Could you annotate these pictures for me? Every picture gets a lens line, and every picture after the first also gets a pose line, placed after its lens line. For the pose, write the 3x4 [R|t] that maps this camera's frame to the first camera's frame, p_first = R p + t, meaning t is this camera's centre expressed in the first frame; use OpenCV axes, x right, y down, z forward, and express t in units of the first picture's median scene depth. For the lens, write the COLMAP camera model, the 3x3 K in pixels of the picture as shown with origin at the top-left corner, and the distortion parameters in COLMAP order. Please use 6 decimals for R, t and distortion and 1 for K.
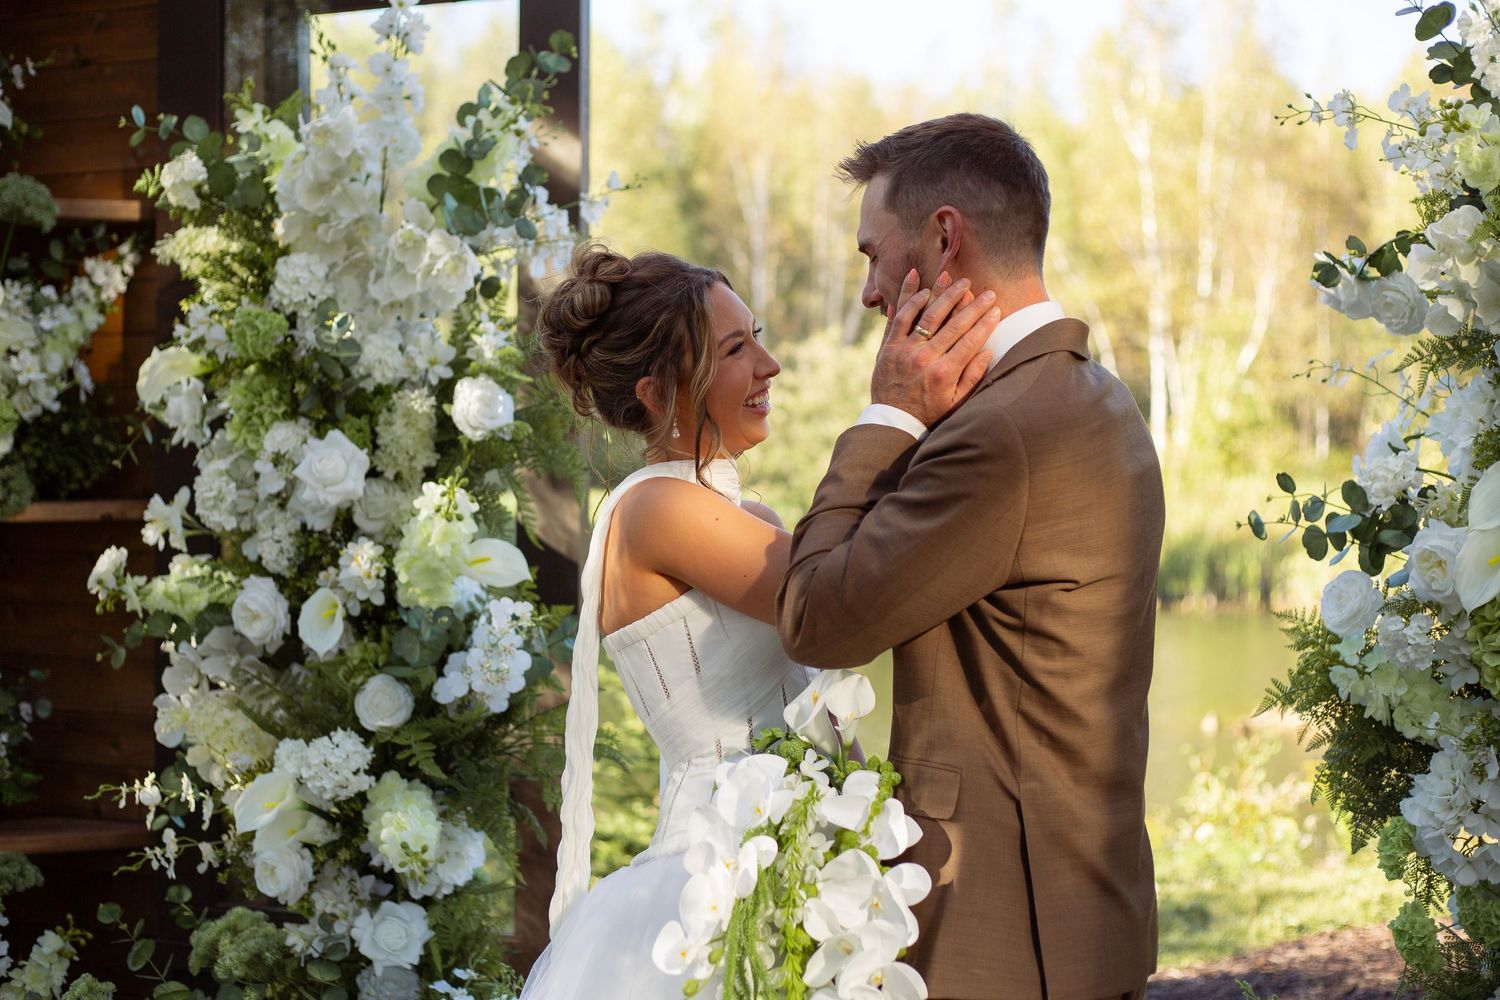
lens RADIAL K [[2479.0, 0, 694.4], [0, 2479.0, 496.5], [0, 0, 1]] dist [-0.047372, -0.319703]
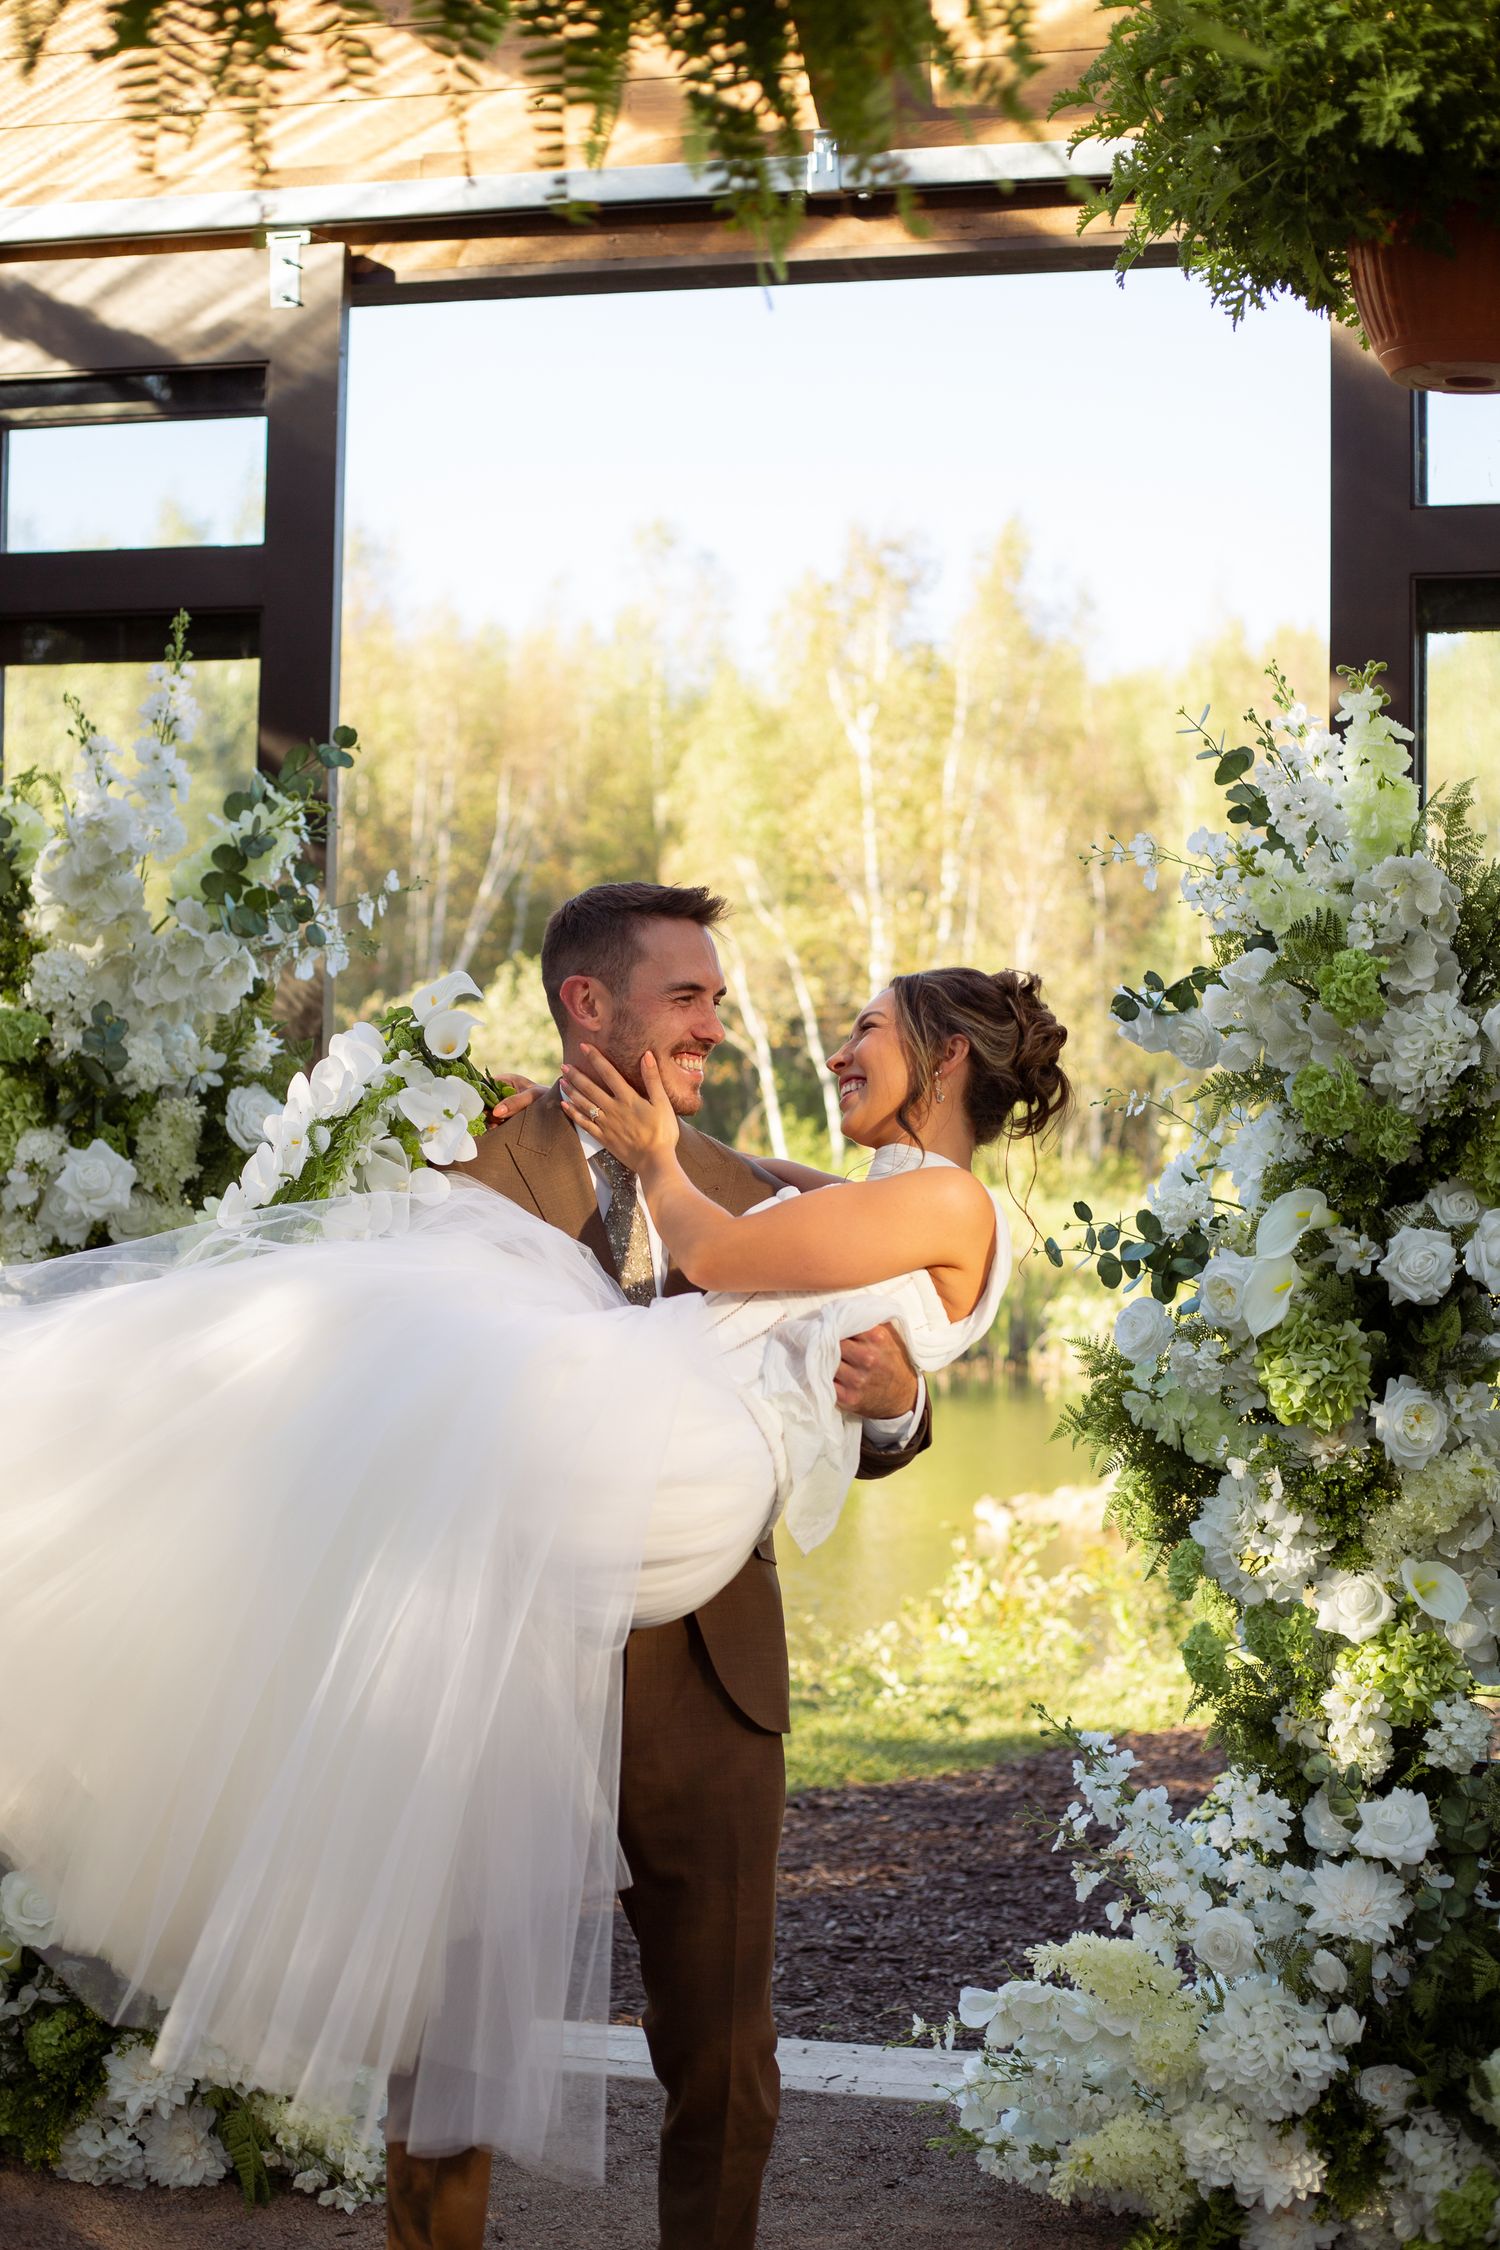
lens RADIAL K [[3718.5, 0, 750.0], [0, 3718.5, 1125.0], [0, 0, 1]] dist [-0.047372, -0.319703]
pose [[0.987729, 0.018650, 0.155062, -0.131113], [-0.014910, 0.999570, -0.025248, -0.000169], [-0.155466, 0.022626, 0.987582, -0.481309]]
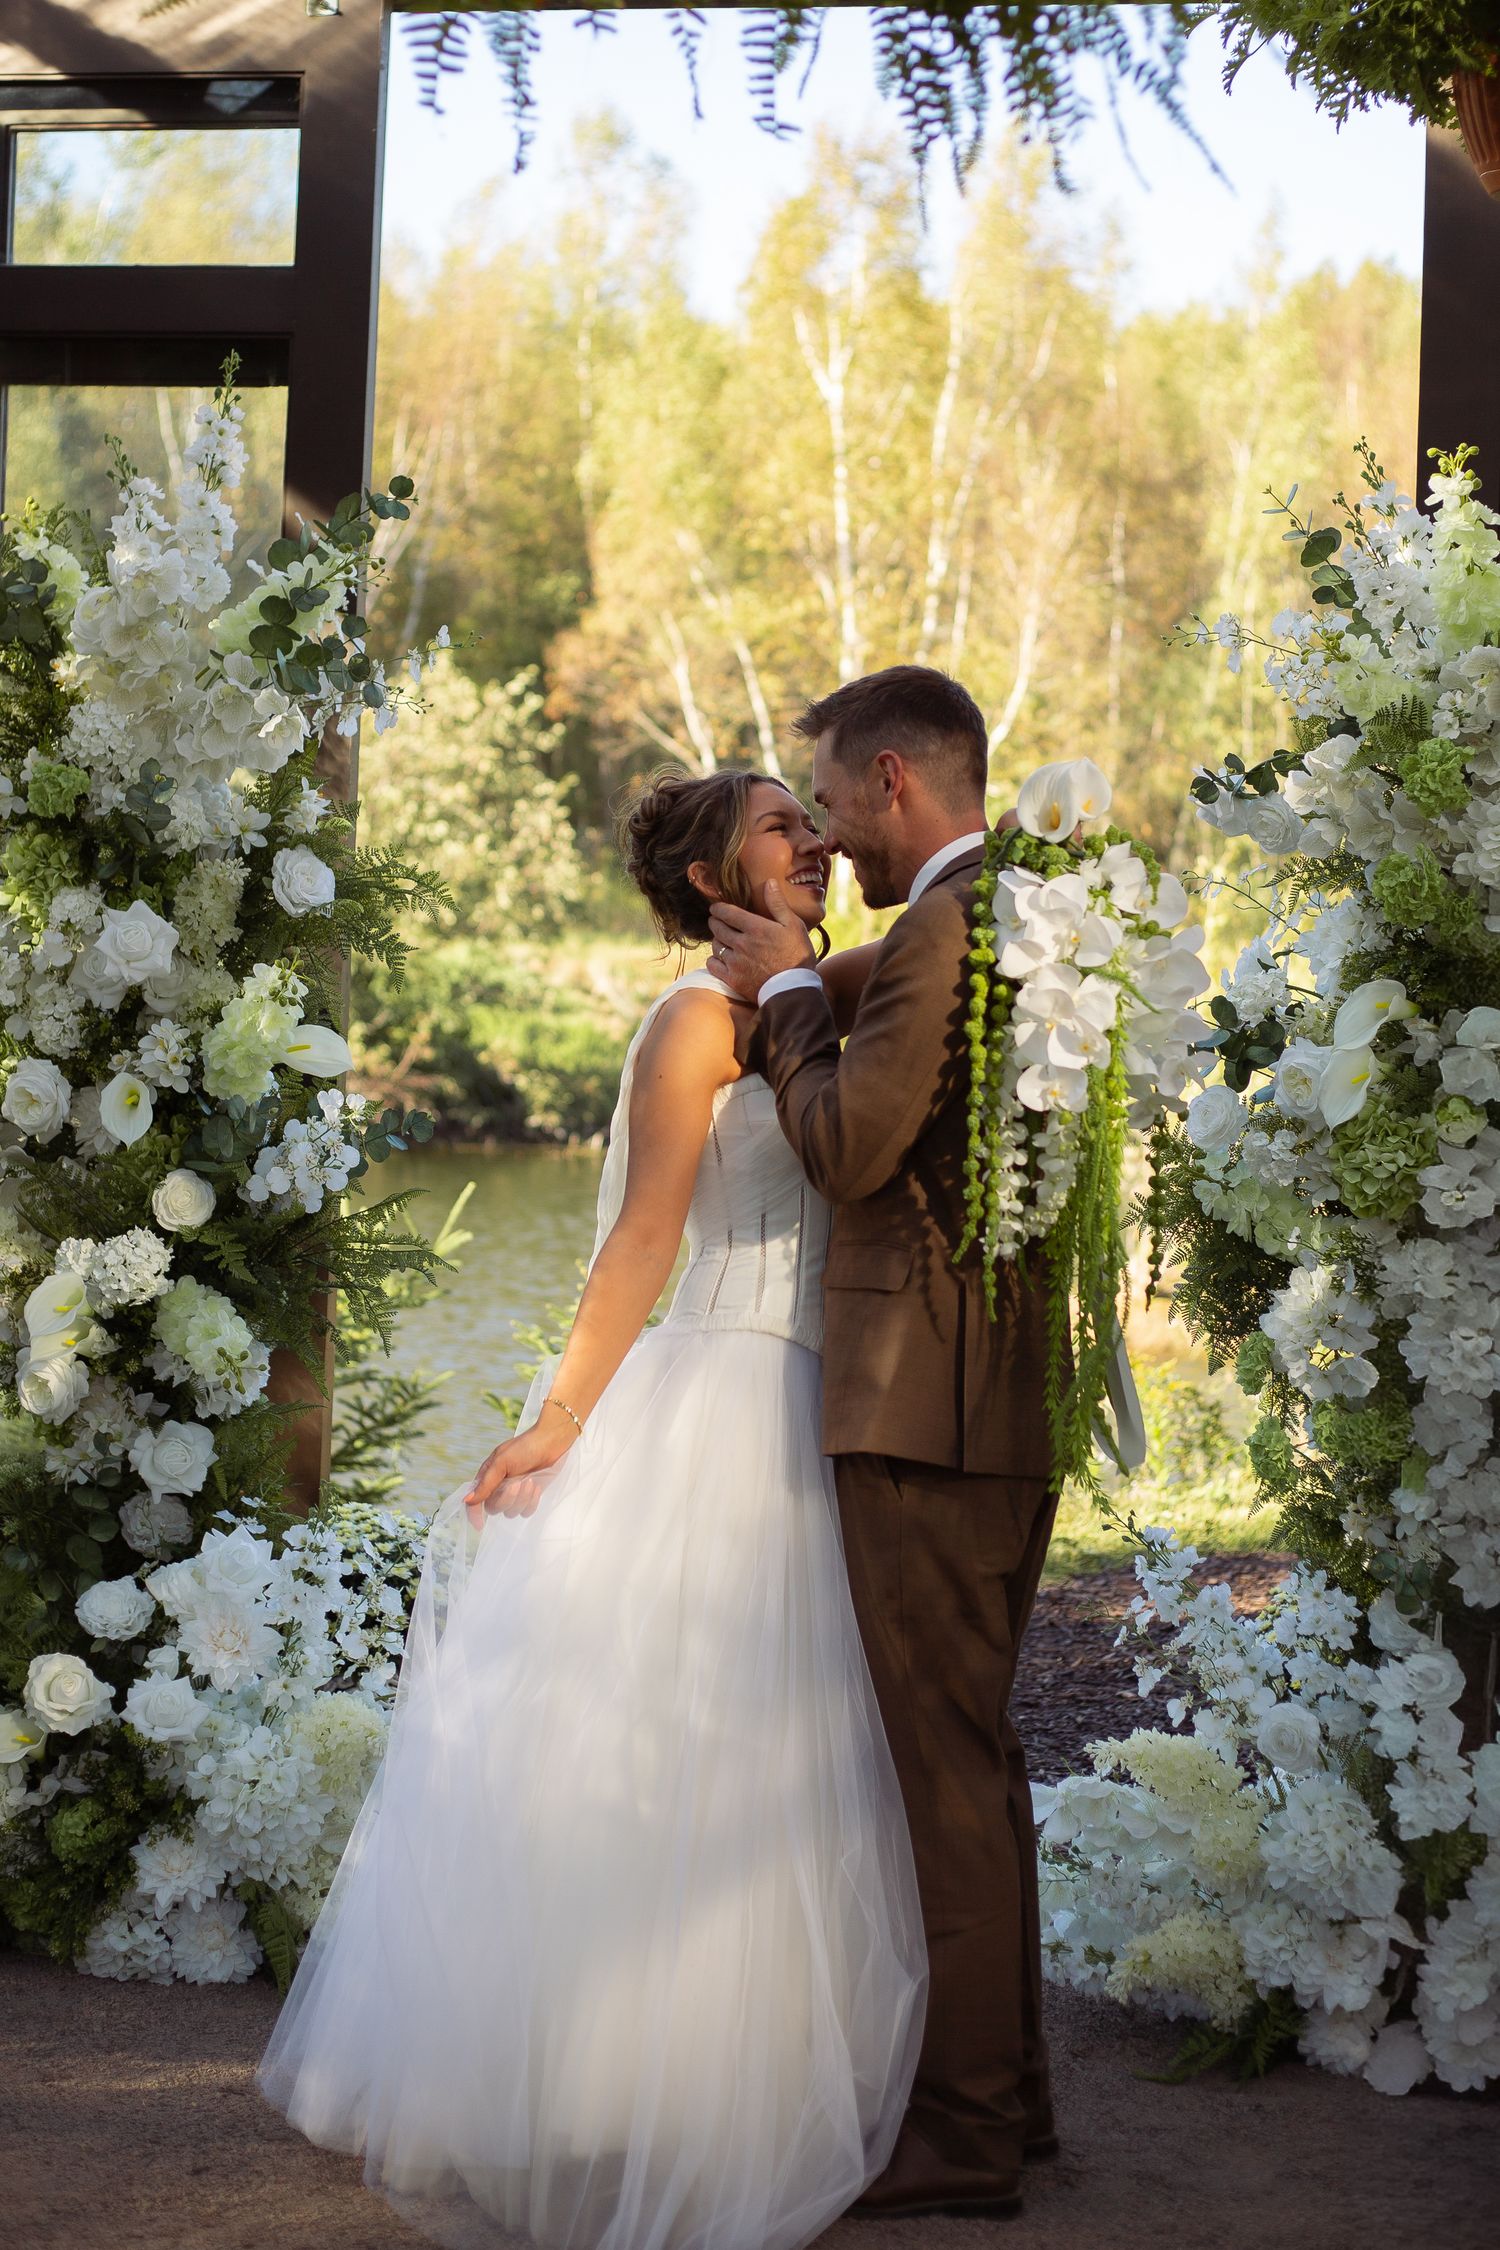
lens RADIAL K [[4861.3, 0, 756.7], [0, 4861.3, 868.2], [0, 0, 1]] dist [-0.024508, -0.438510]
pose [[0.982520, 0.037566, 0.182325, -0.273098], [-0.034927, 0.999234, -0.017665, -0.016342], [-0.182849, 0.010988, 0.983080, -0.881657]]
